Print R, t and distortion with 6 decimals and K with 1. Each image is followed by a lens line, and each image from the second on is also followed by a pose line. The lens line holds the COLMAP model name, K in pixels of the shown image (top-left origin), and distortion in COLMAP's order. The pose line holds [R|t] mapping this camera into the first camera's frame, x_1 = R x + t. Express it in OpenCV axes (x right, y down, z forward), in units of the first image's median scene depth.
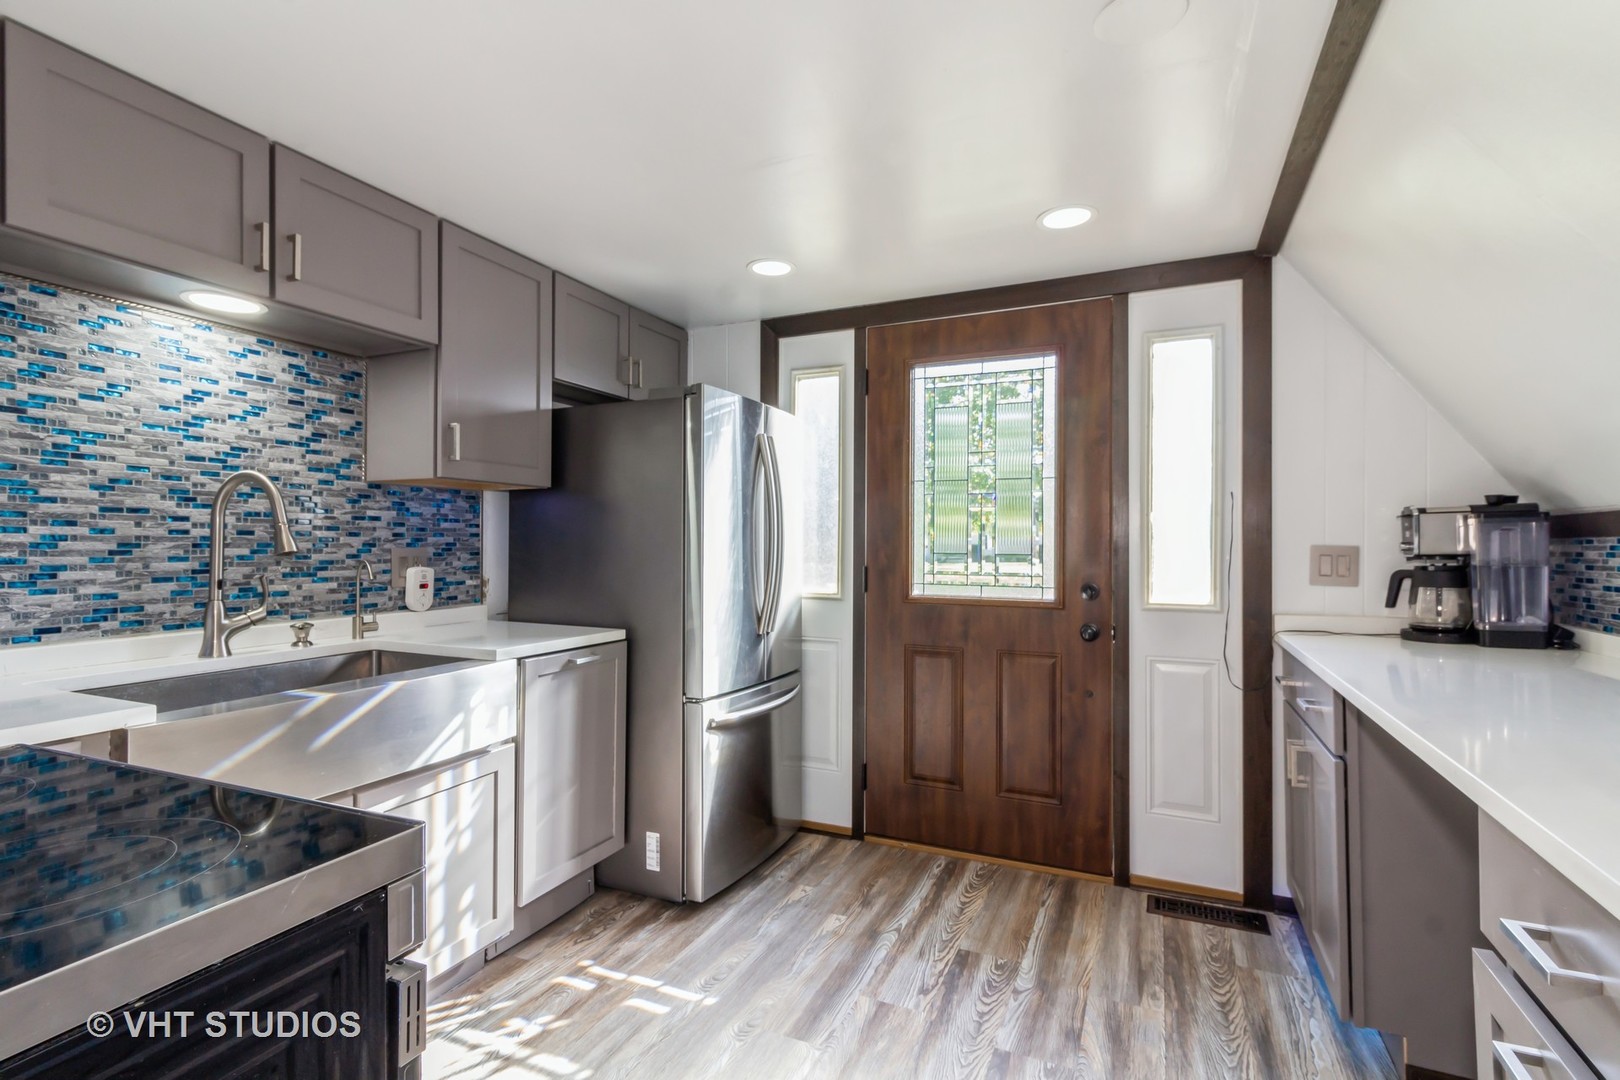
lens RADIAL K [[766.7, 0, 808.7], [0, 766.7, 531.2], [0, 0, 1]] dist [0.011385, 0.000318]
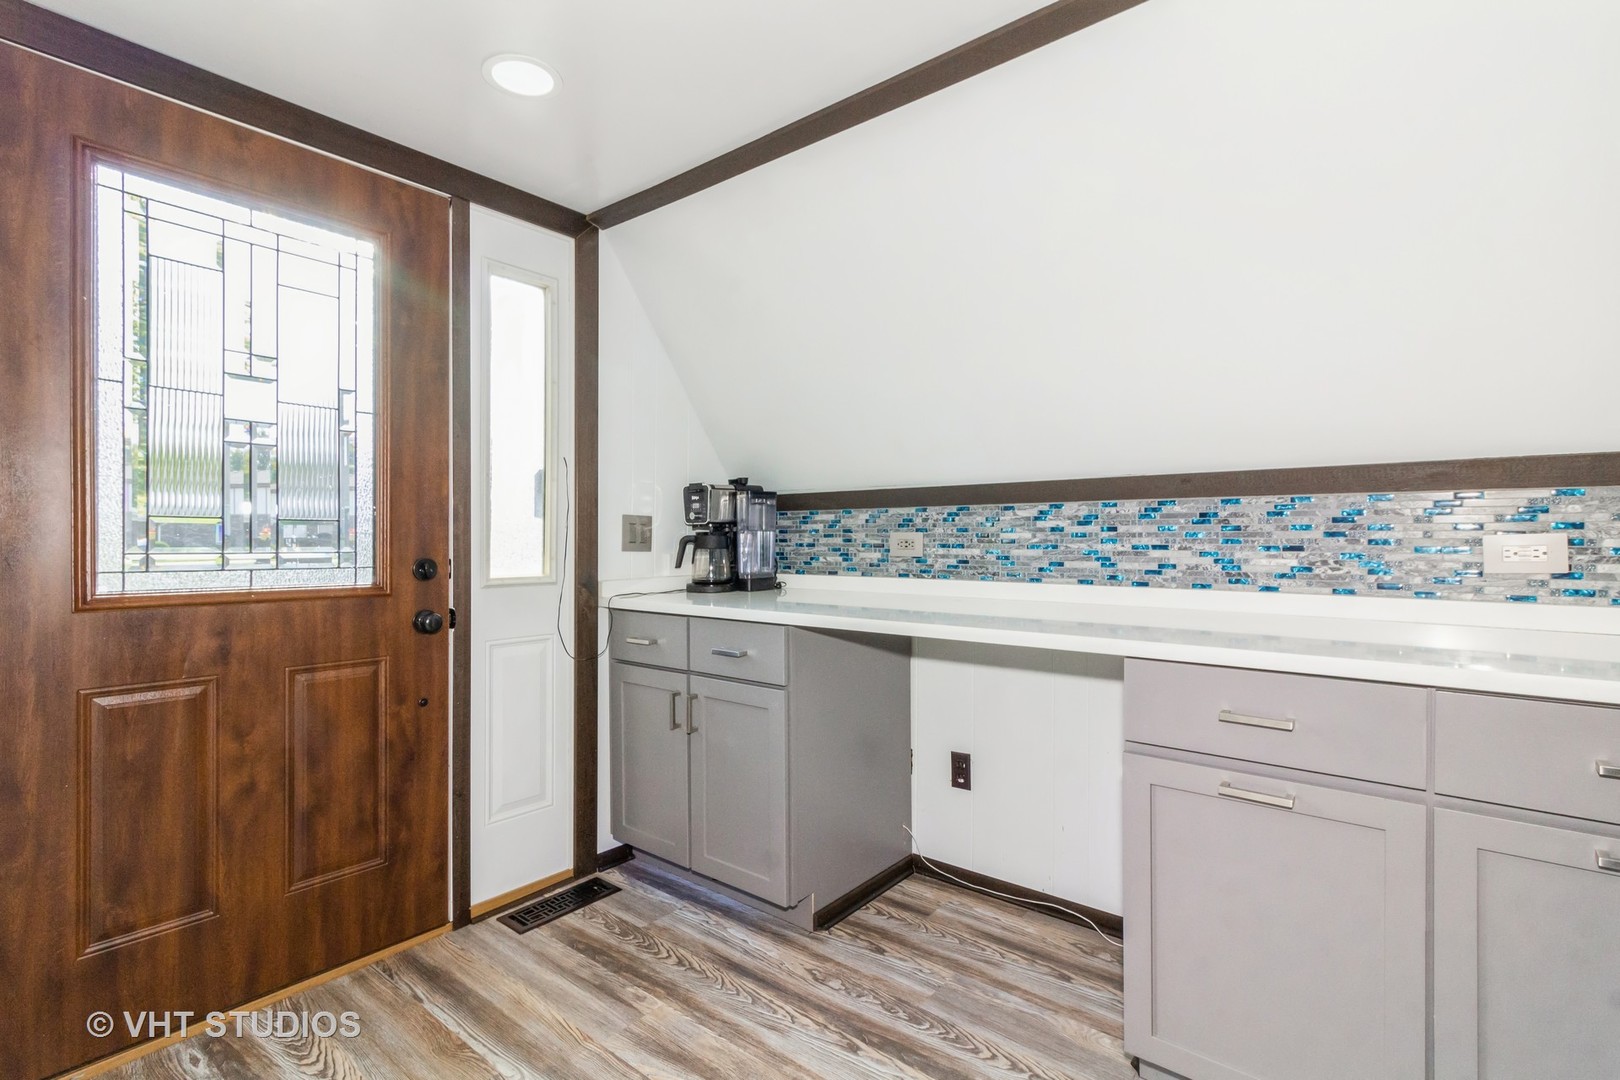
lens RADIAL K [[767.2, 0, 810.0], [0, 767.2, 540.0], [0, 0, 1]] dist [0.001456, 0.000227]
pose [[0.242790, -0.004916, 0.970066, -0.317719], [-0.016963, 0.999813, 0.009312, 0.039854], [-0.969930, -0.018716, 0.242662, 0.491498]]
